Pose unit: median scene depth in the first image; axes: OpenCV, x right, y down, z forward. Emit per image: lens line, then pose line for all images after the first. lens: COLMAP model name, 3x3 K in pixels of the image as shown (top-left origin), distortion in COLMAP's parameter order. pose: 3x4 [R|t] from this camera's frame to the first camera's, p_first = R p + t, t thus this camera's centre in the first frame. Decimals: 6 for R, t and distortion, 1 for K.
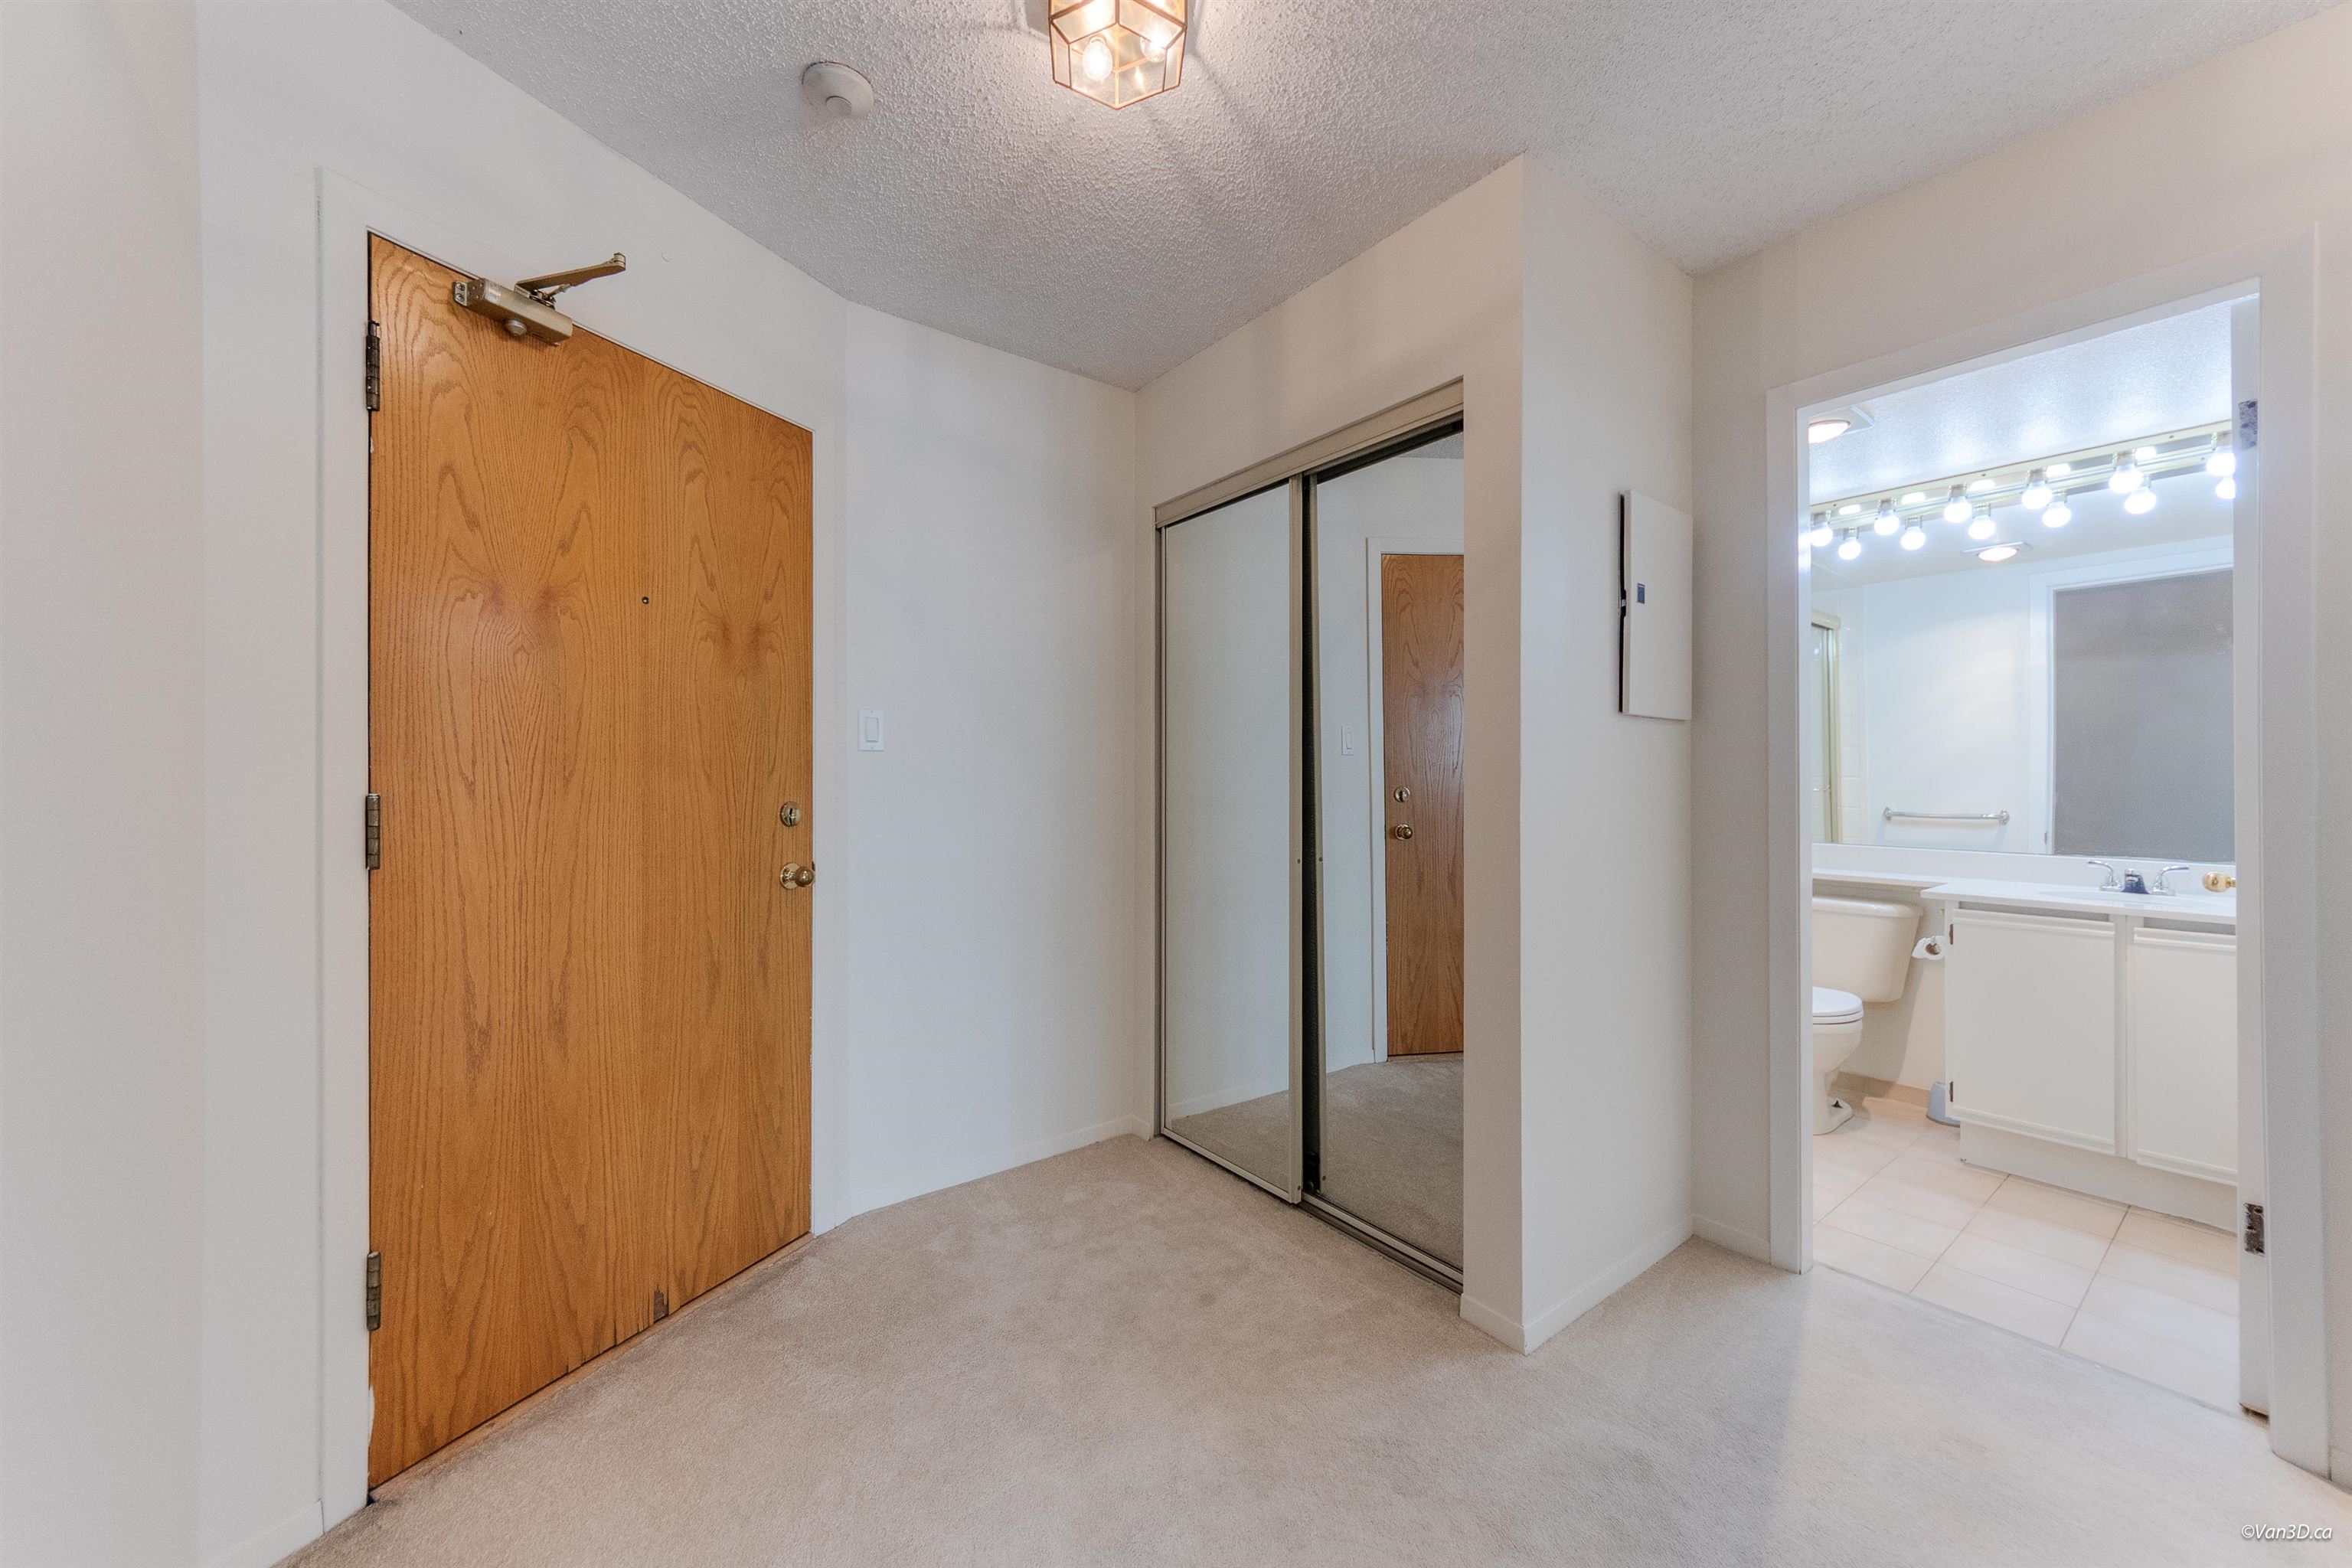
lens RADIAL K [[889.0, 0, 1185.8], [0, 889.0, 779.0], [0, 0, 1]] dist [0.007192, 0.000231]
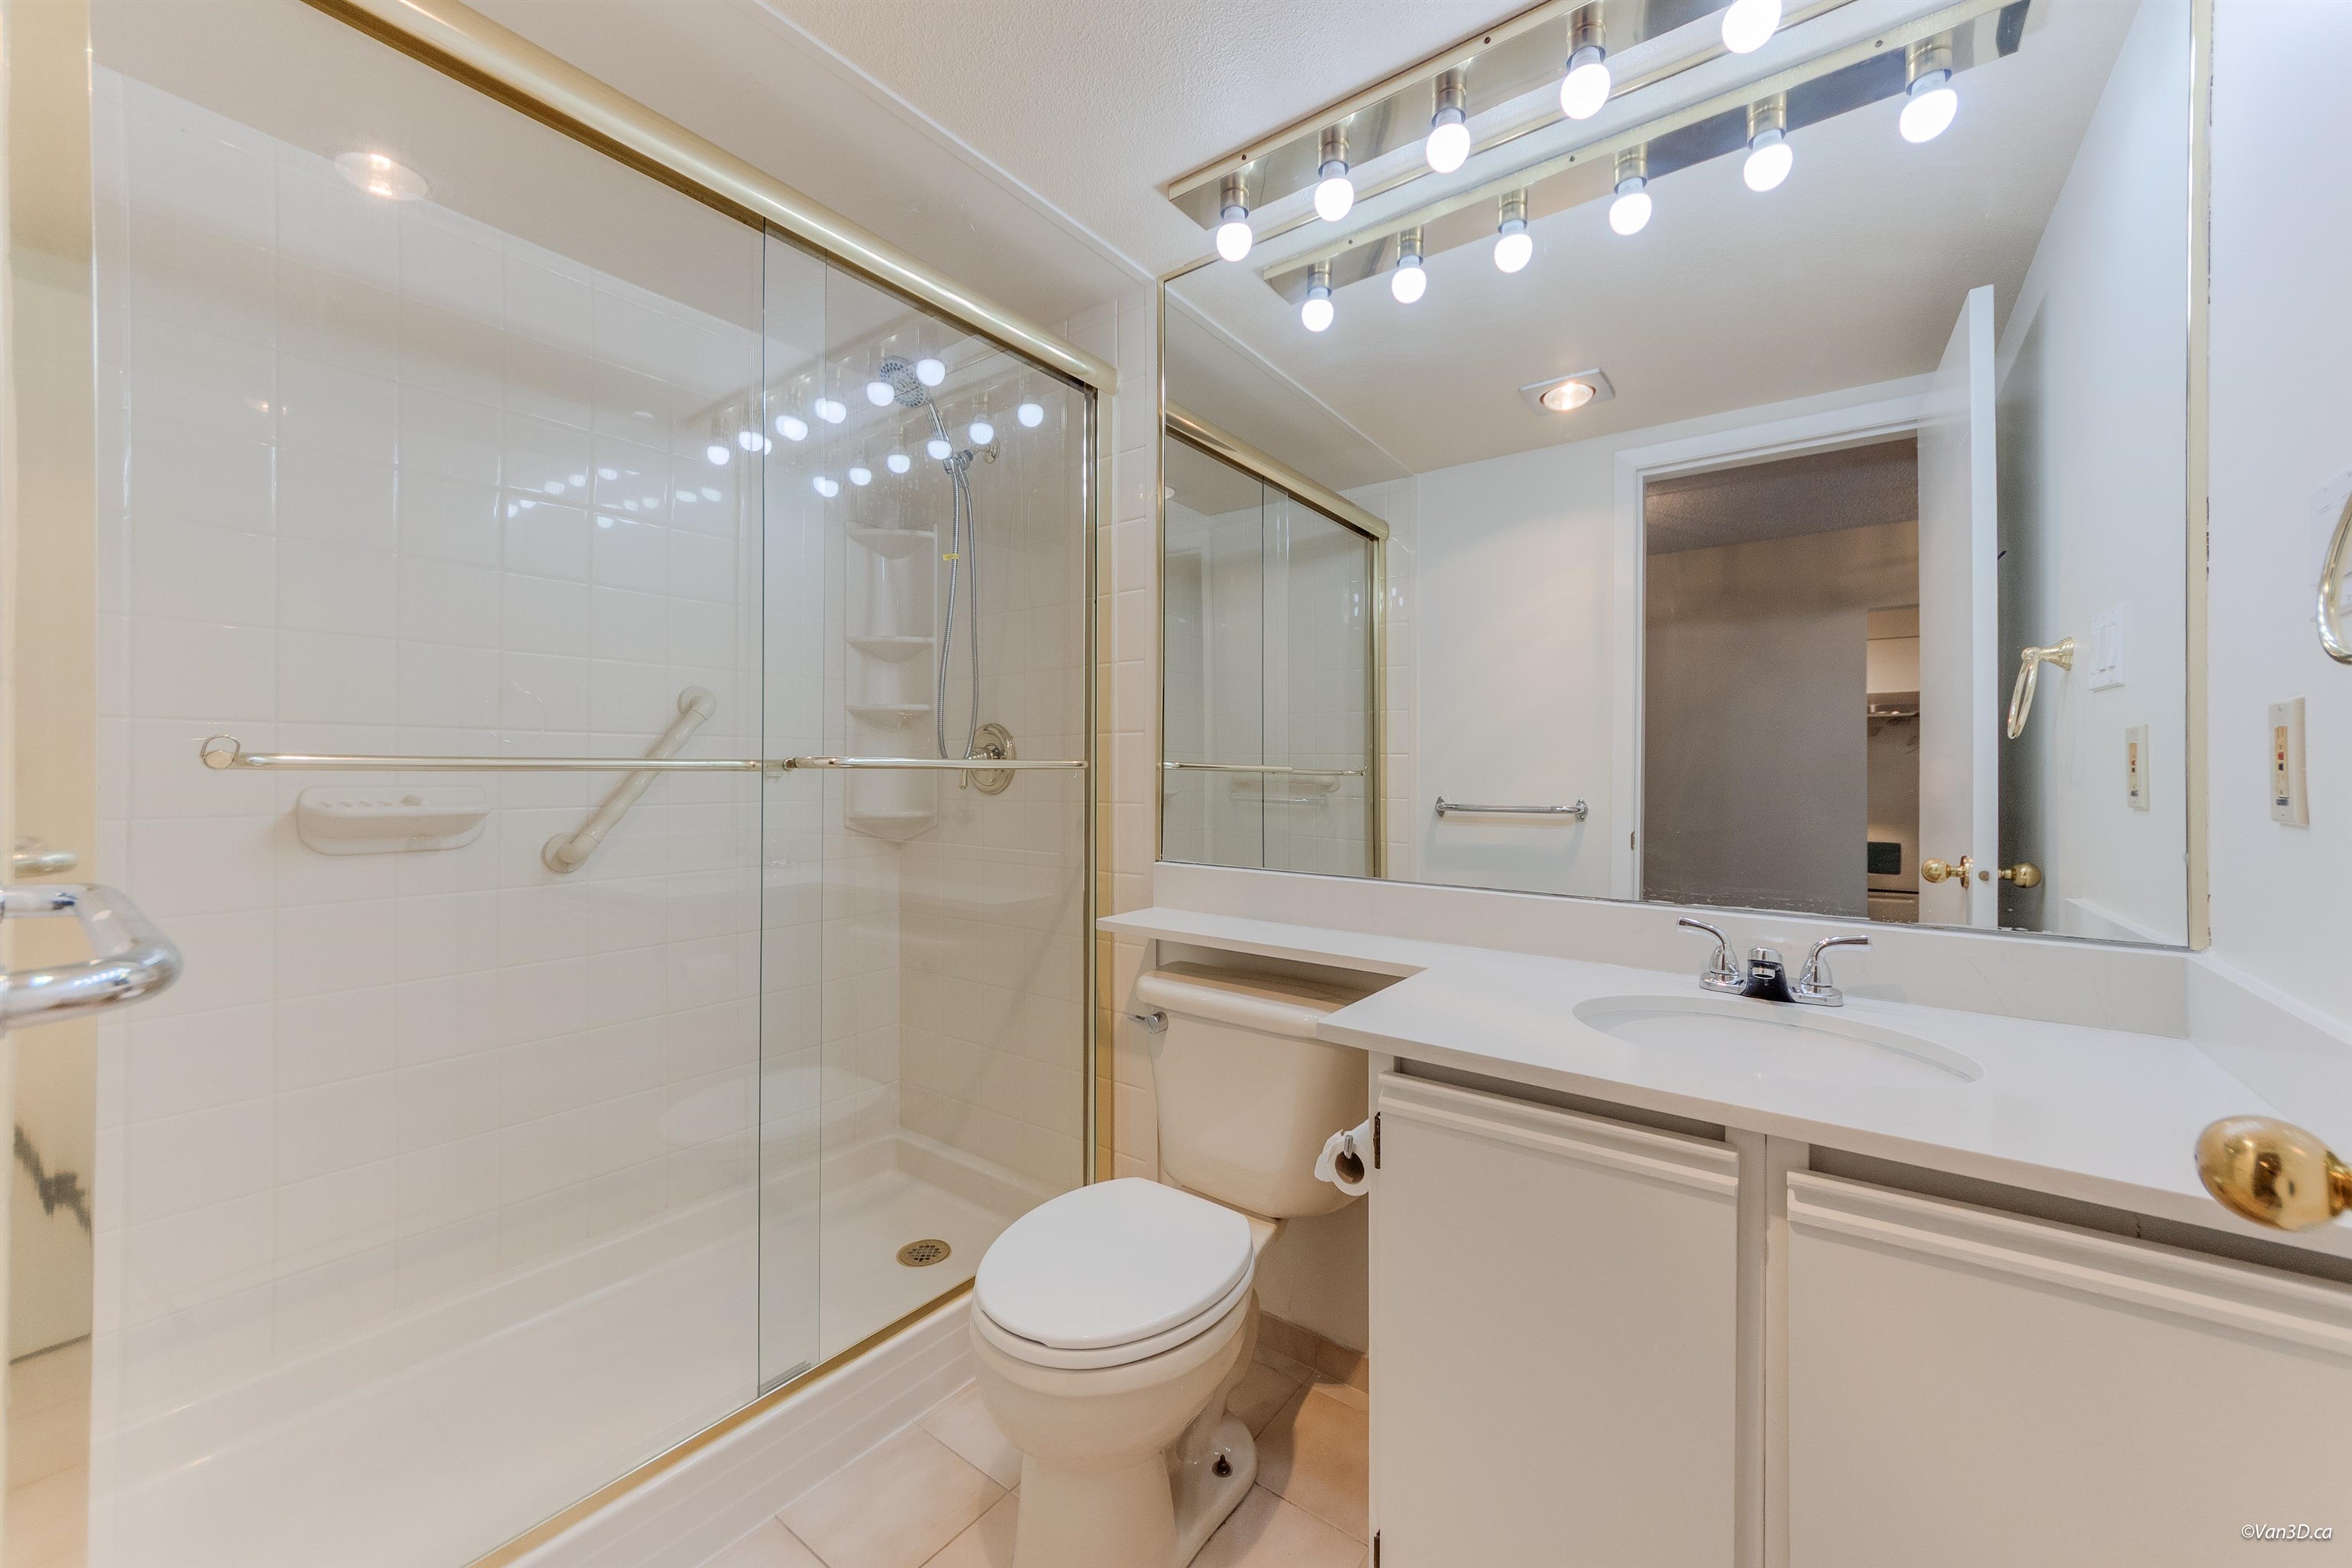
lens RADIAL K [[889.0, 0, 1171.3], [0, 889.0, 778.2], [0, 0, 1]] dist [0.007192, 0.000231]
pose [[0.964957, -0.002268, 0.262399, 0.682940], [0.000151, 0.999967, 0.008087, 0.020818], [-0.262409, -0.007764, 0.964926, 0.672820]]
